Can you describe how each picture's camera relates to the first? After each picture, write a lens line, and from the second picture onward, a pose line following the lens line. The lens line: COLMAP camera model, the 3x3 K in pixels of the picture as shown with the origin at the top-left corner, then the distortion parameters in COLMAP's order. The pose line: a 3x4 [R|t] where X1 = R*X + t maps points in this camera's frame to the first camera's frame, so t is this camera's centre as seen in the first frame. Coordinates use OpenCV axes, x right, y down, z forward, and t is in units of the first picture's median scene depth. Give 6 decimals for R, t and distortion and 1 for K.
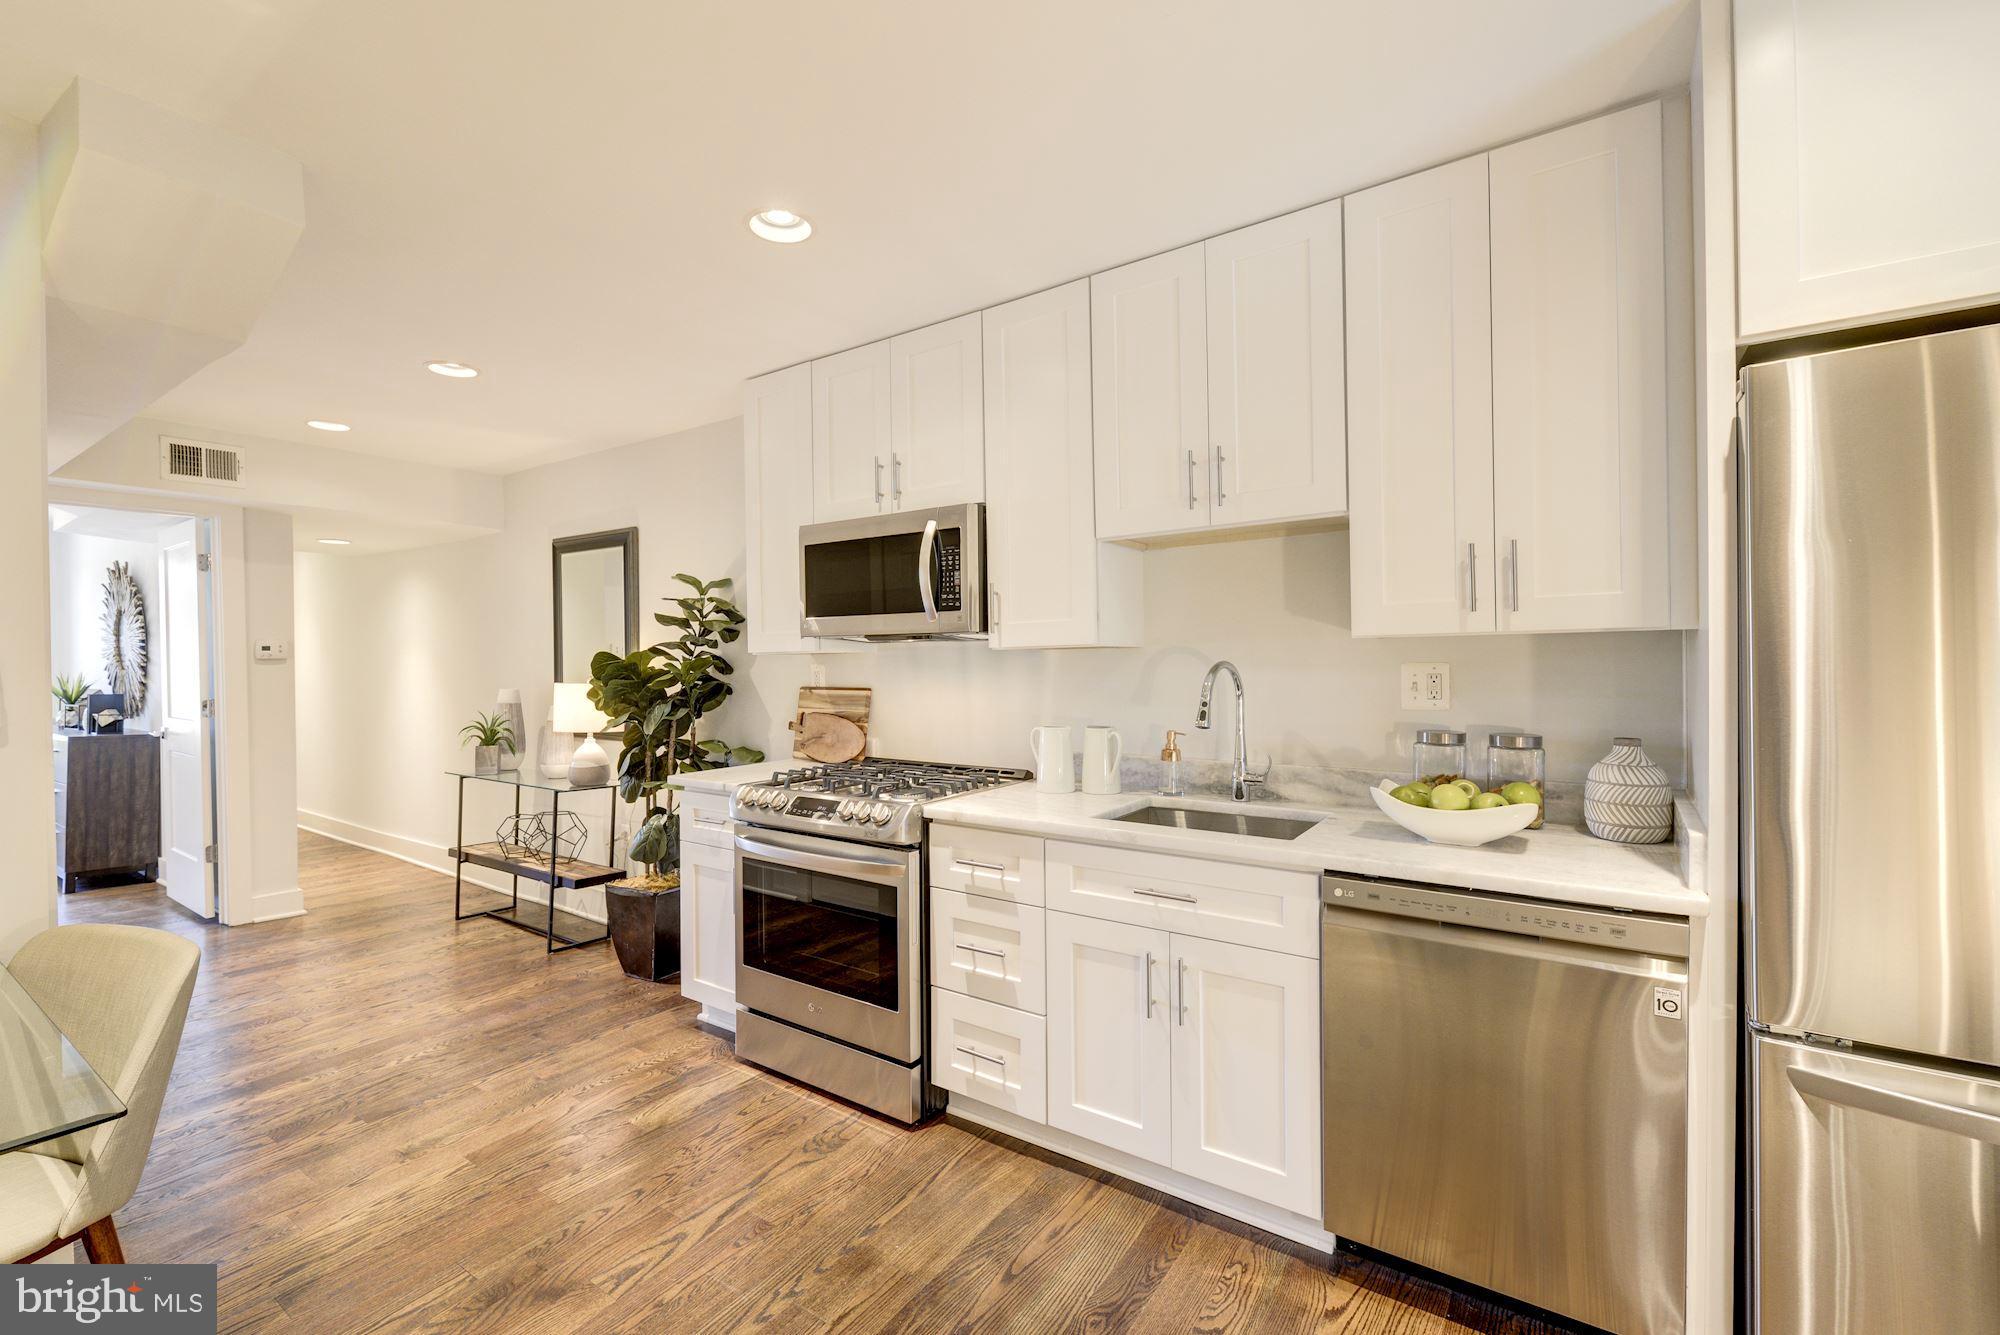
lens RADIAL K [[856.4, 0, 994.8], [0, 856.4, 667.5], [0, 0, 1]] dist [0.006897, -0.005043]
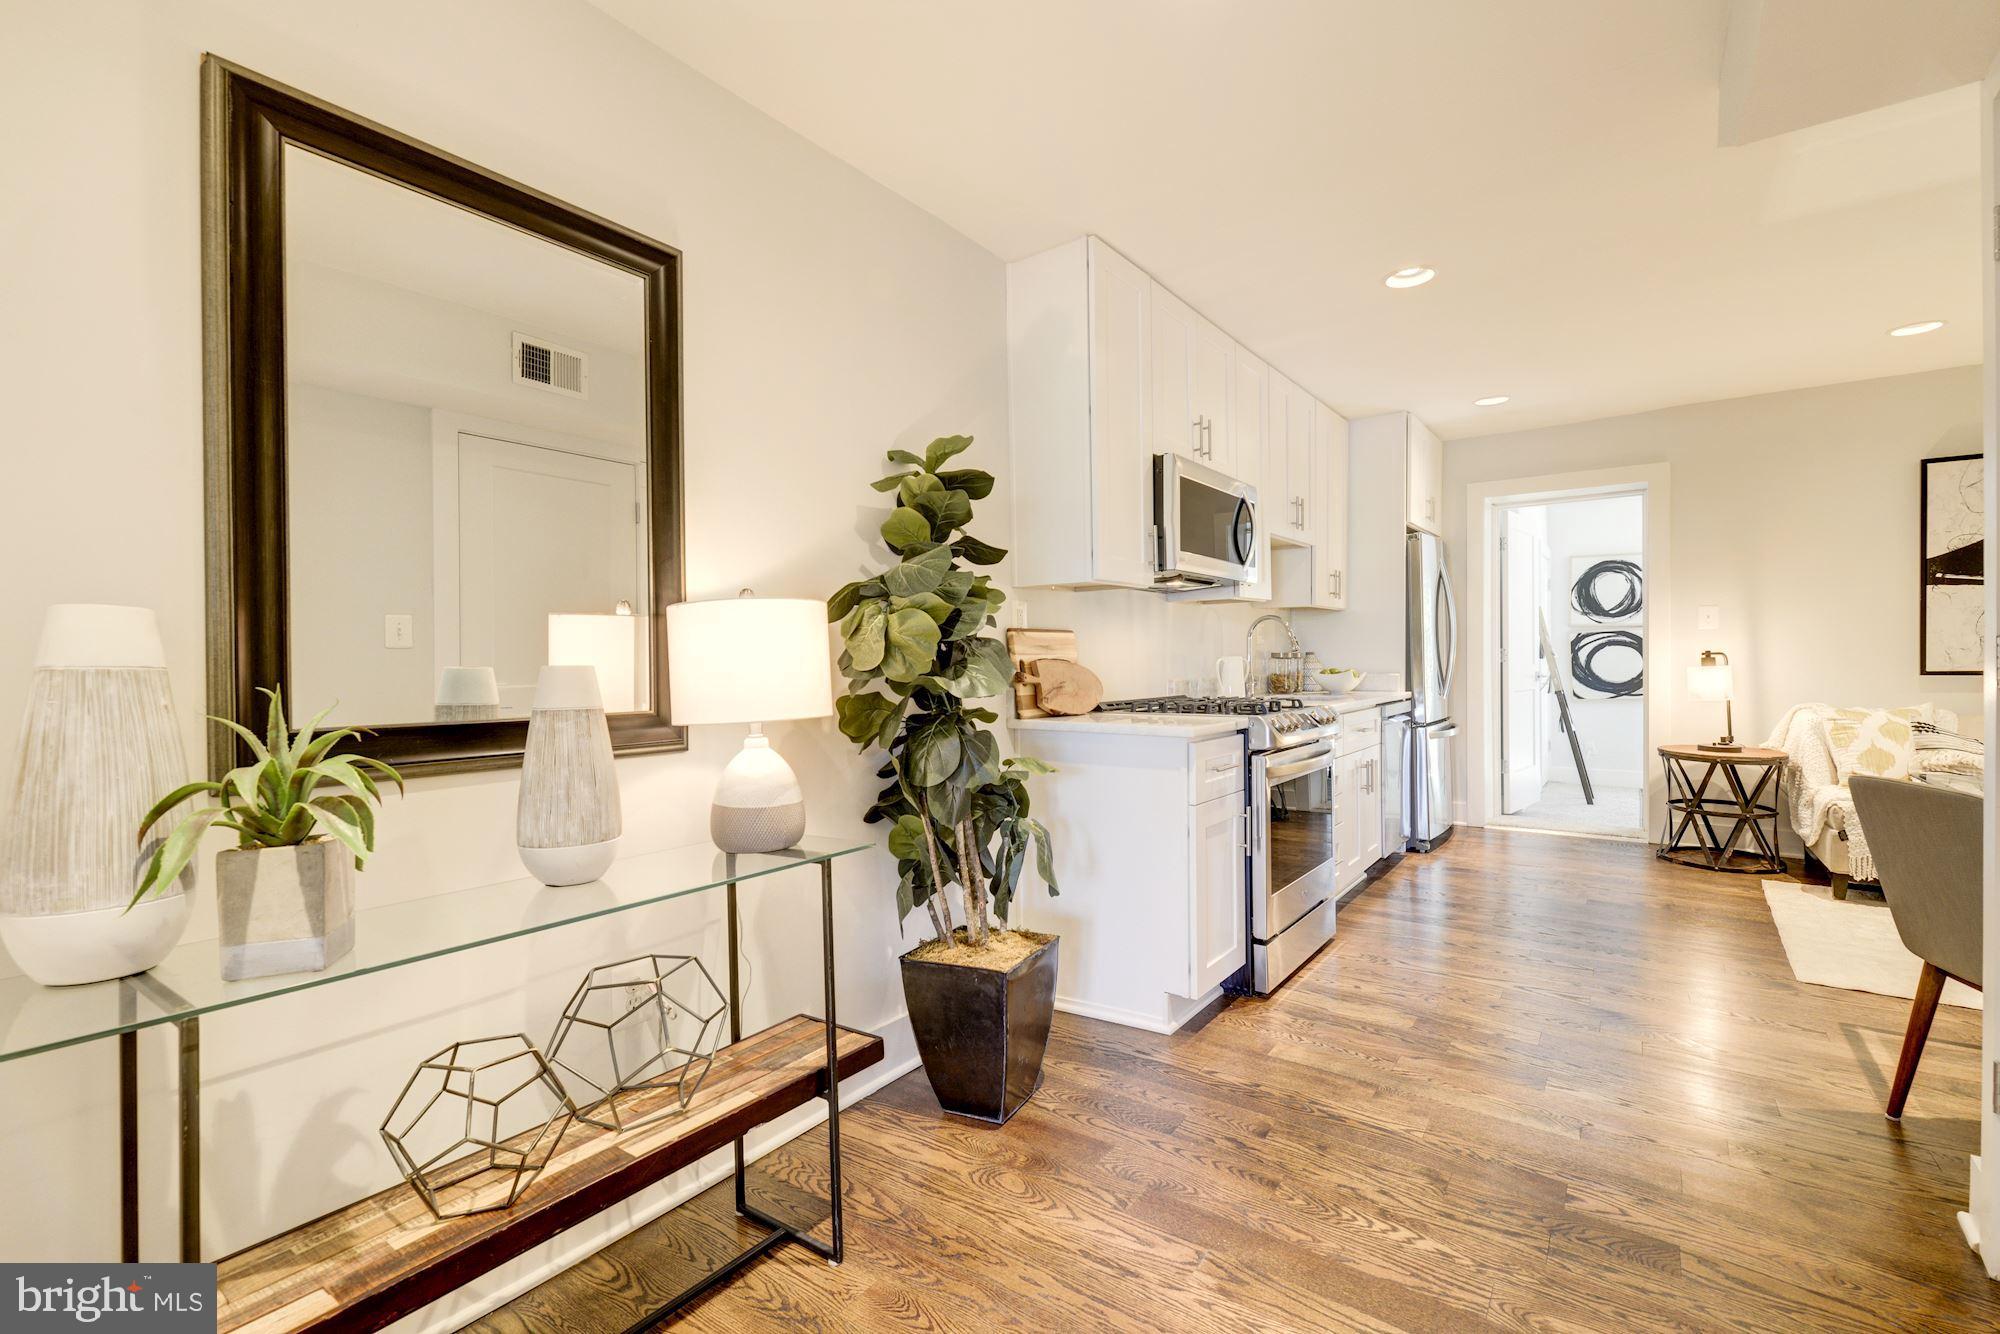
lens RADIAL K [[856.4, 0, 991.8], [0, 856.4, 669.5], [0, 0, 1]] dist [0.006897, -0.005043]
pose [[0.045767, -0.002724, 0.998948, -1.372716], [0.021258, 0.999772, 0.001753, 0.080236], [-0.998726, 0.021156, 0.045815, 1.342750]]
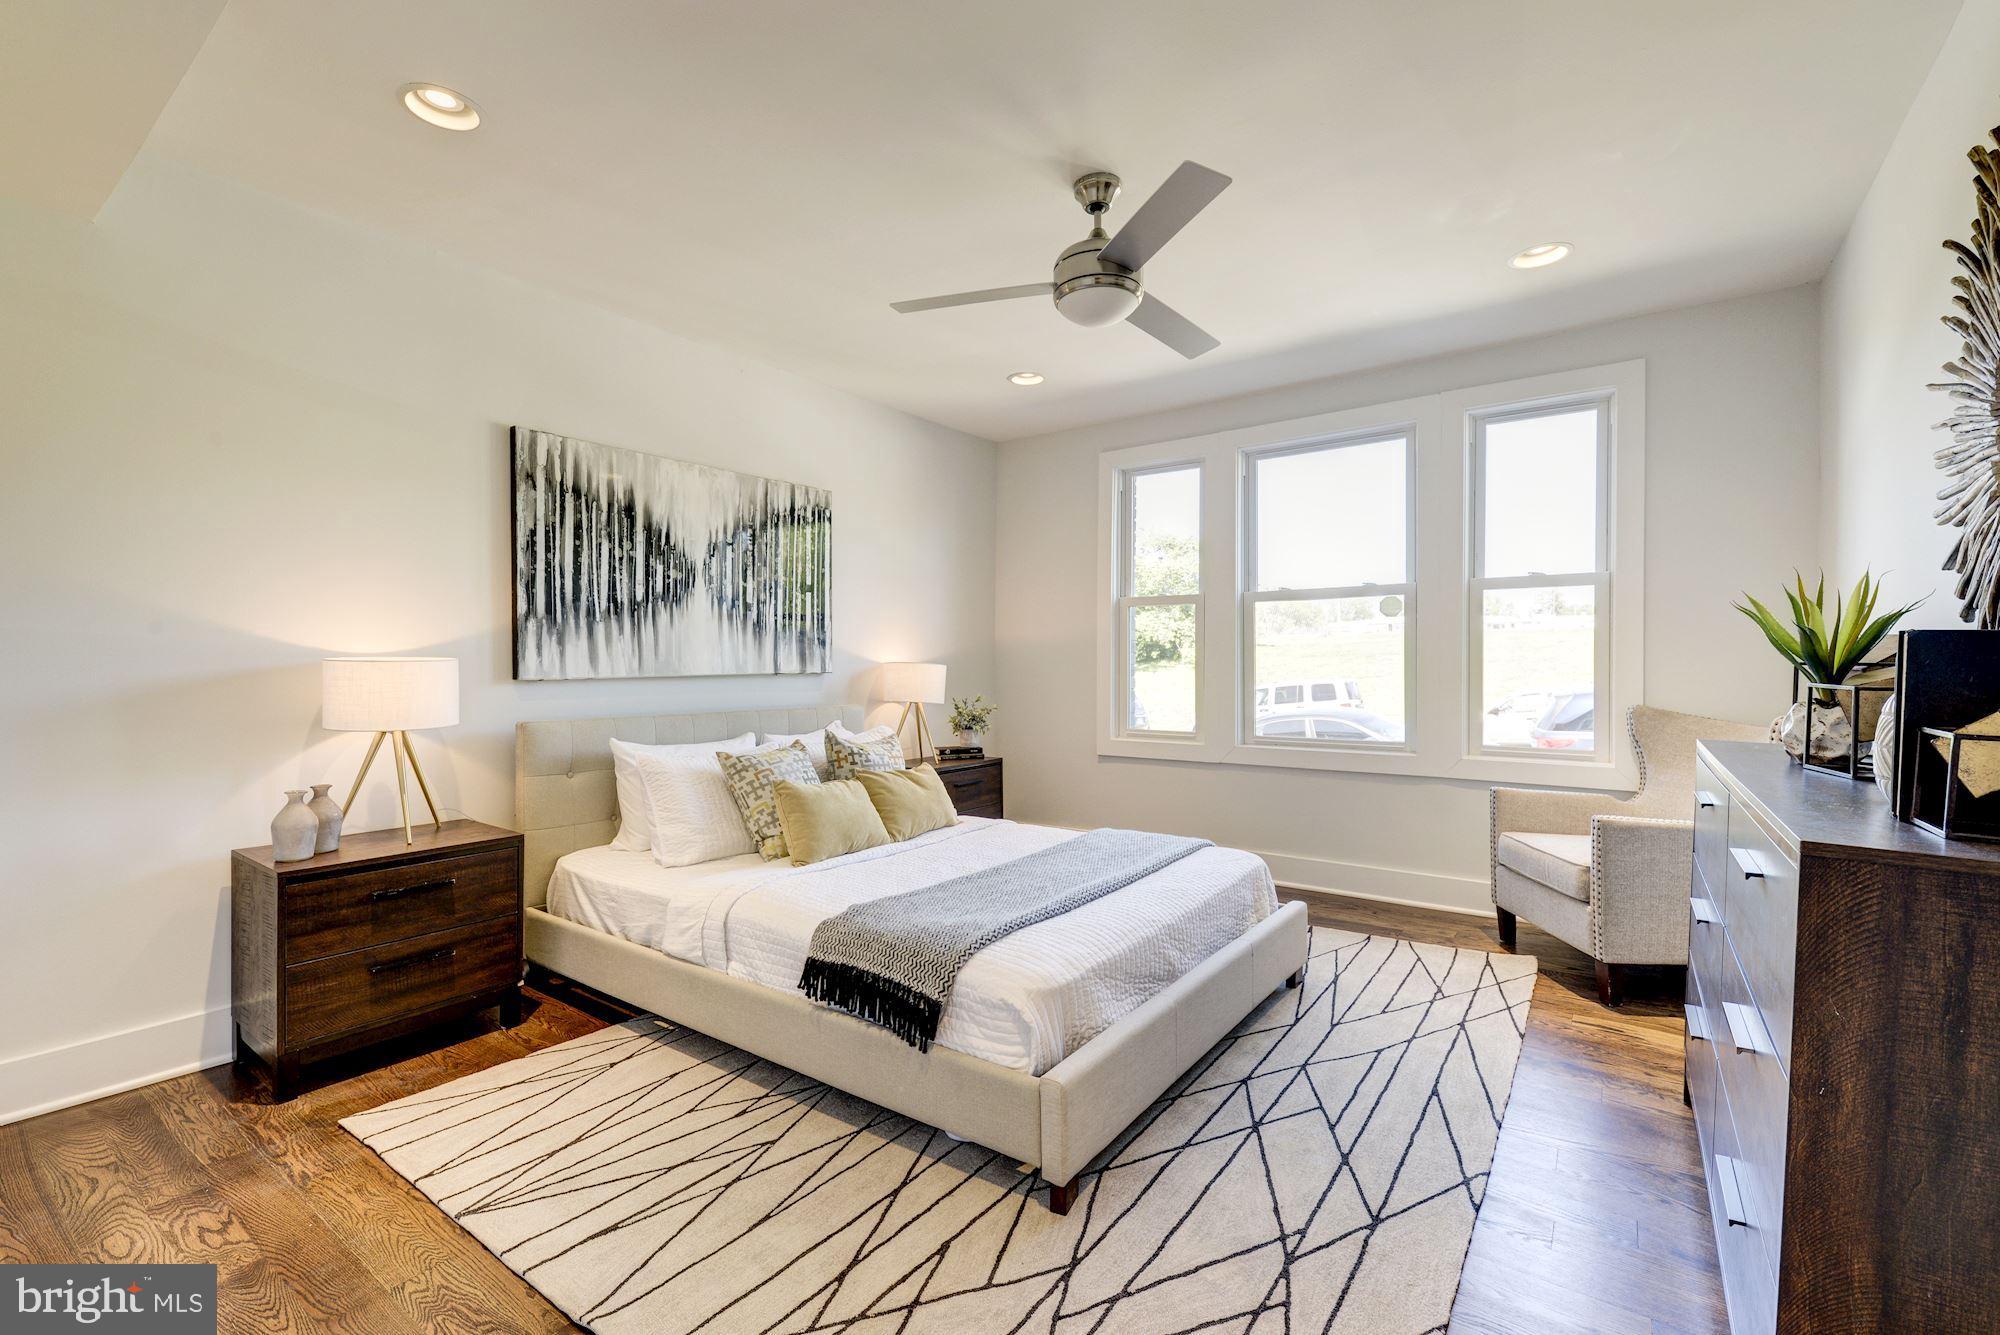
lens RADIAL K [[856.4, 0, 984.7], [0, 856.4, 663.2], [0, 0, 1]] dist [0.006897, -0.005043]
pose [[-0.040190, 0.008838, -0.999153, -1.649965], [-0.009399, 0.999913, 0.009223, 0.076708], [0.999148, 0.009762, -0.040103, 1.543469]]
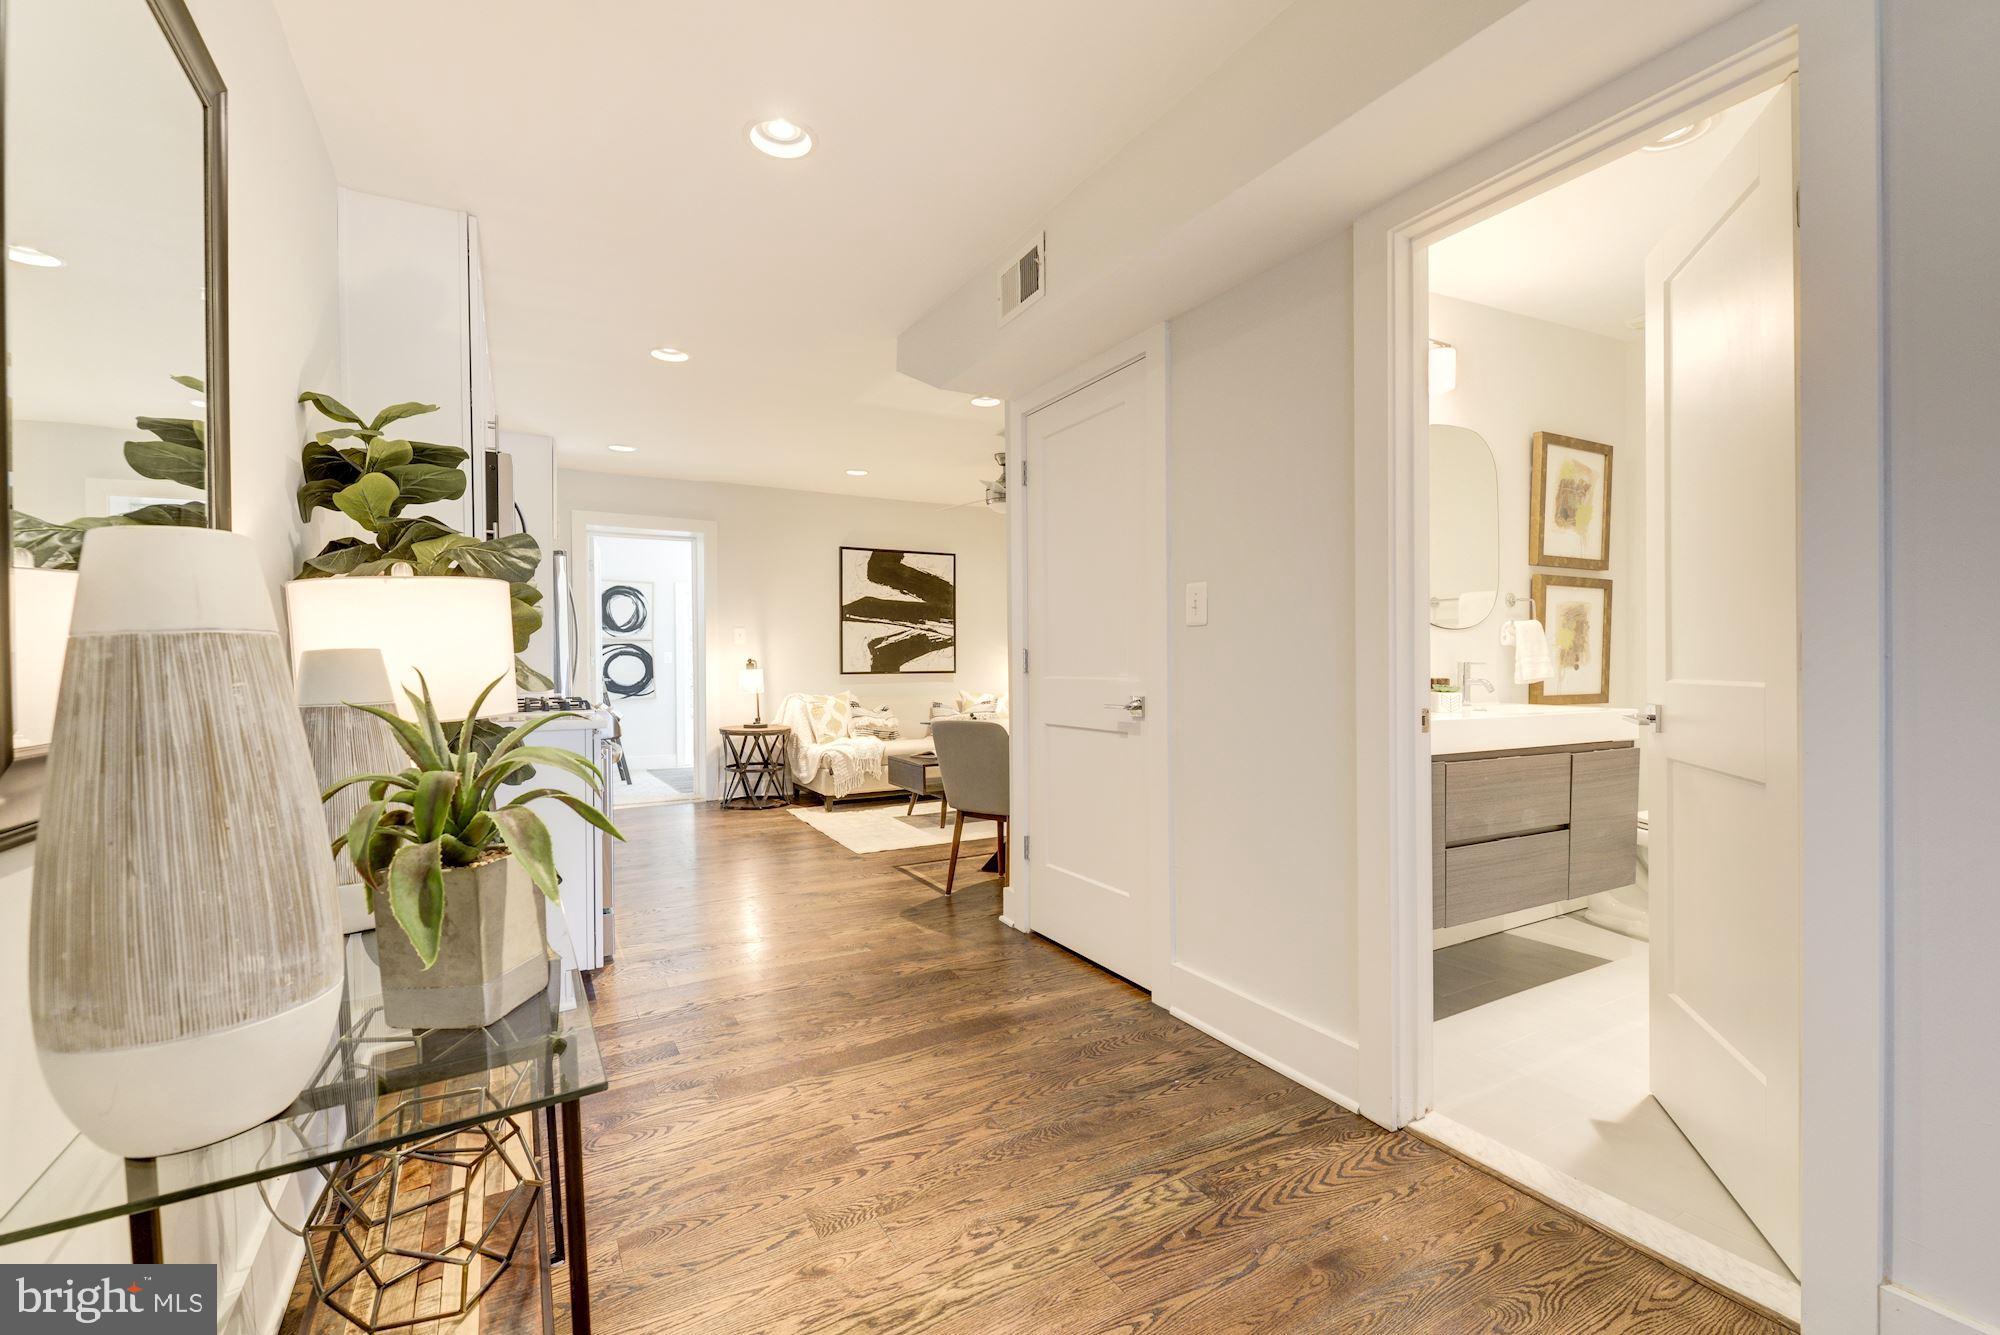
lens RADIAL K [[856.4, 0, 984.4], [0, 856.4, 672.1], [0, 0, 1]] dist [0.006897, -0.005043]
pose [[-0.891687, 0.009382, 0.452555, -1.309823], [0.019740, 0.999640, 0.018171, 0.082996], [-0.452222, 0.025137, -0.891551, 1.876218]]
